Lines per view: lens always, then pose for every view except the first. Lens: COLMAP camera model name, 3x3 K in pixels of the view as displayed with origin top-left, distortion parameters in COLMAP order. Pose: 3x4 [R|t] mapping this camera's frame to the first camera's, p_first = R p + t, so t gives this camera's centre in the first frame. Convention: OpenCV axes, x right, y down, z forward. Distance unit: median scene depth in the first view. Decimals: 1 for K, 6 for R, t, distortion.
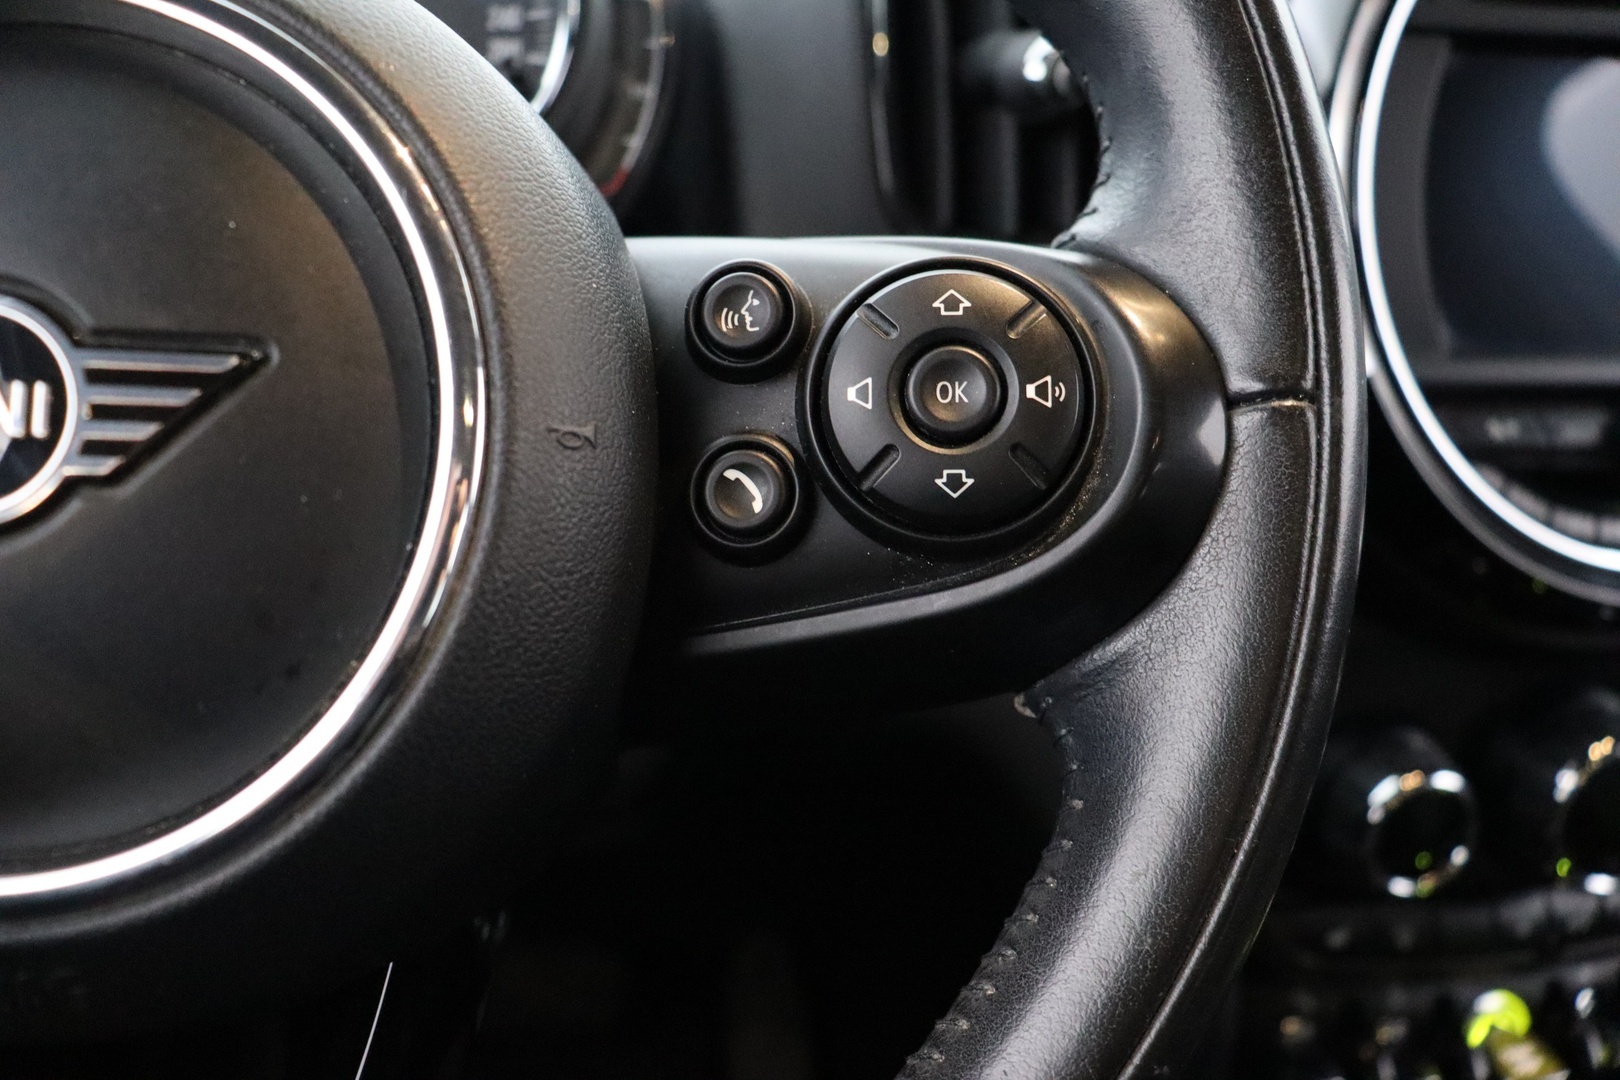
lens RADIAL K [[1325.6, 0, 810.0], [0, 1325.6, 540.0], [0, 0, 1]] dist [-0.190684, 0.170498]
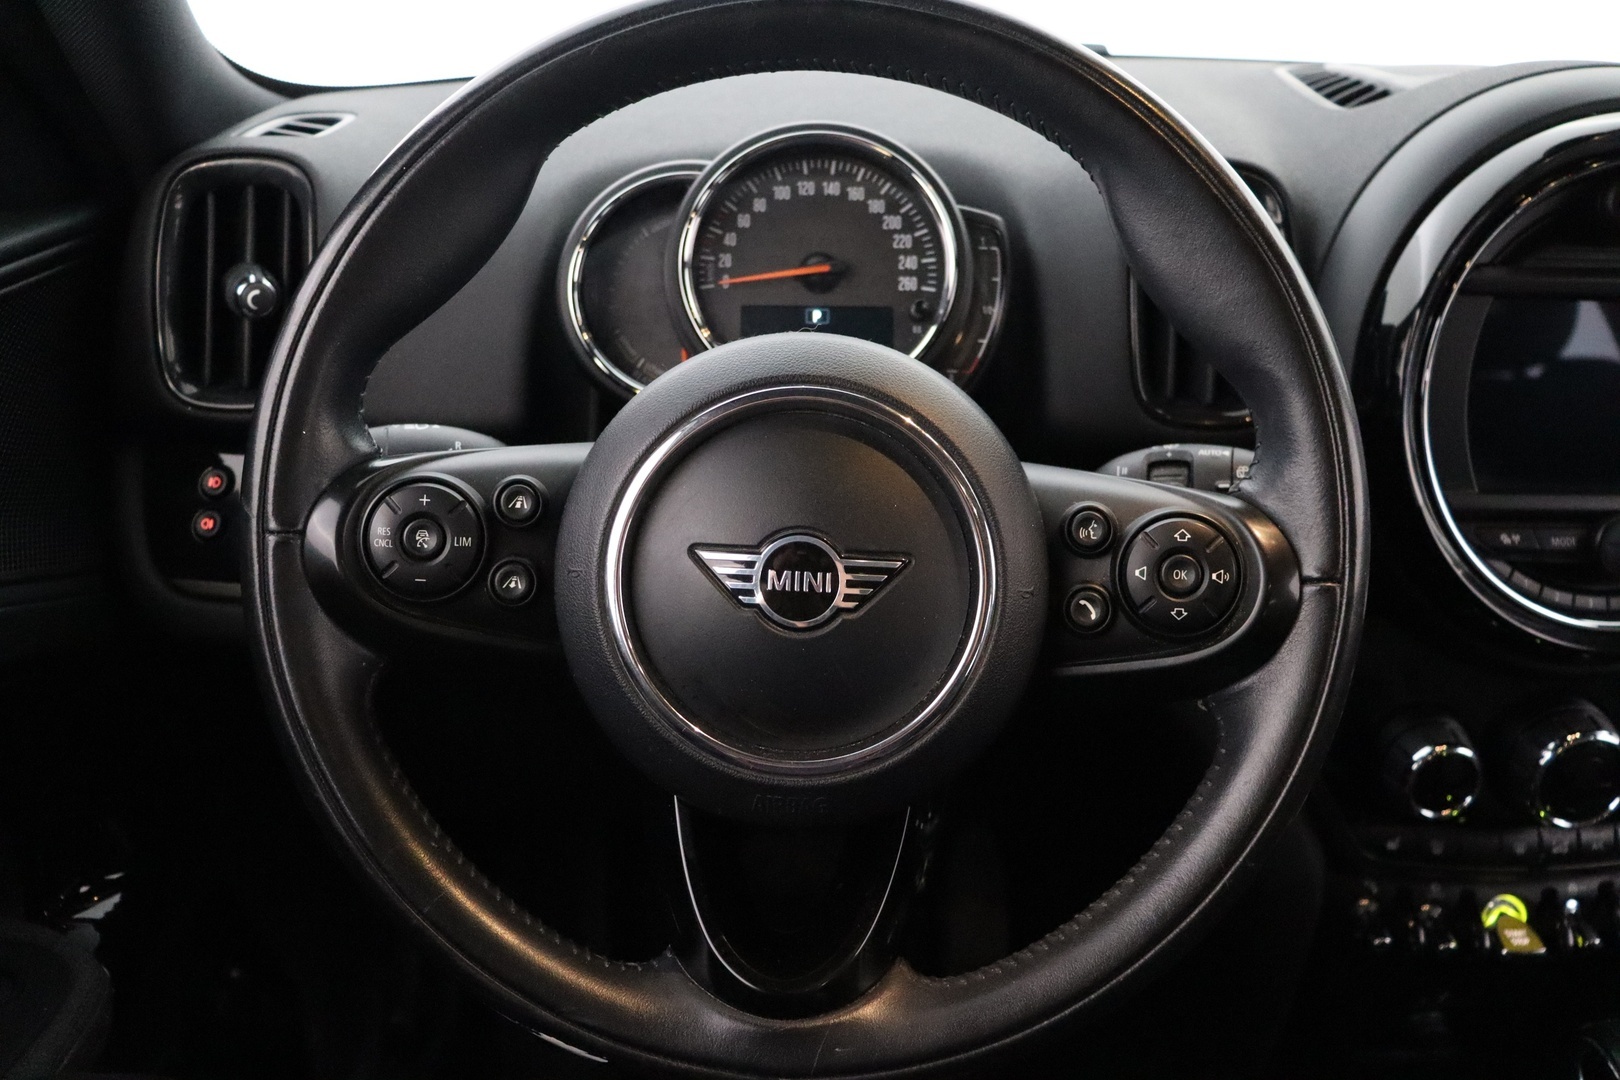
lens RADIAL K [[1325.6, 0, 810.0], [0, 1325.6, 540.0], [0, 0, 1]] dist [-0.190684, 0.170498]
pose [[0.990773, 0.048945, -0.126386, -0.246769], [-0.041008, 0.997065, 0.064653, -0.288261], [0.129179, -0.058874, 0.989872, -1.340854]]
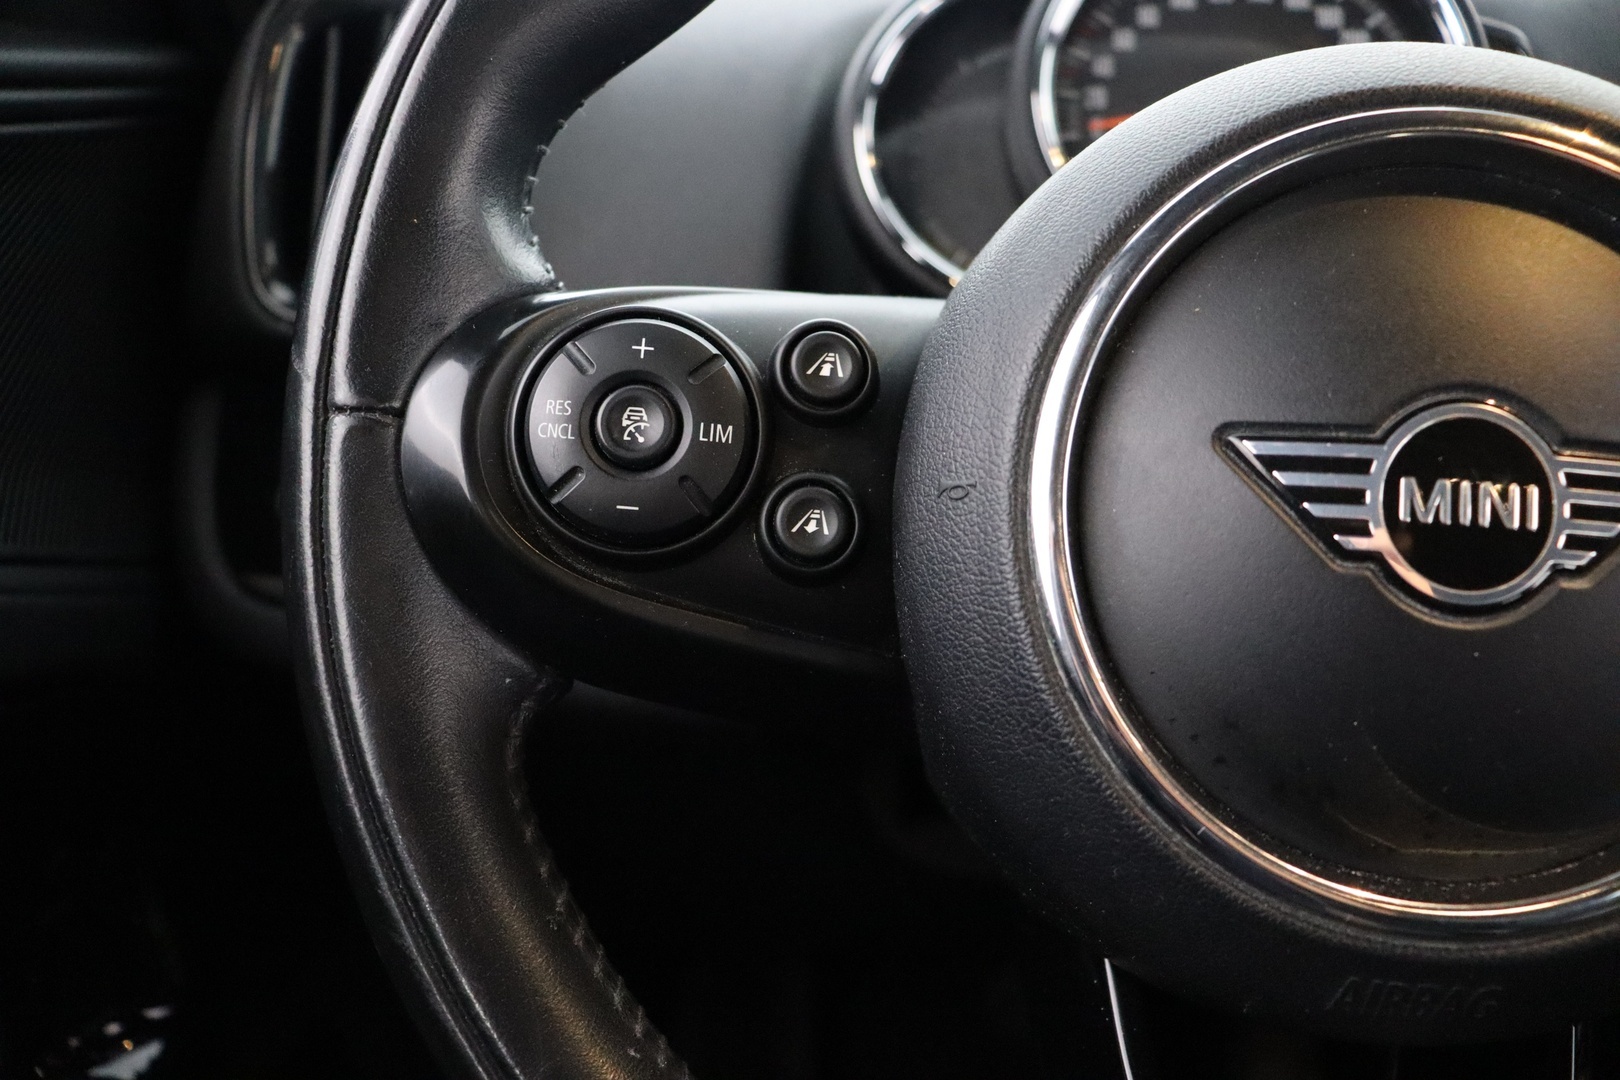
lens RADIAL K [[1325.6, 0, 810.0], [0, 1325.6, 540.0], [0, 0, 1]] dist [-0.190684, 0.170498]
pose [[0.966039, 0.055038, -0.252465, -0.763454], [-0.058478, 0.998270, -0.006138, -0.020209], [0.251690, 0.020693, 0.967587, -0.240677]]
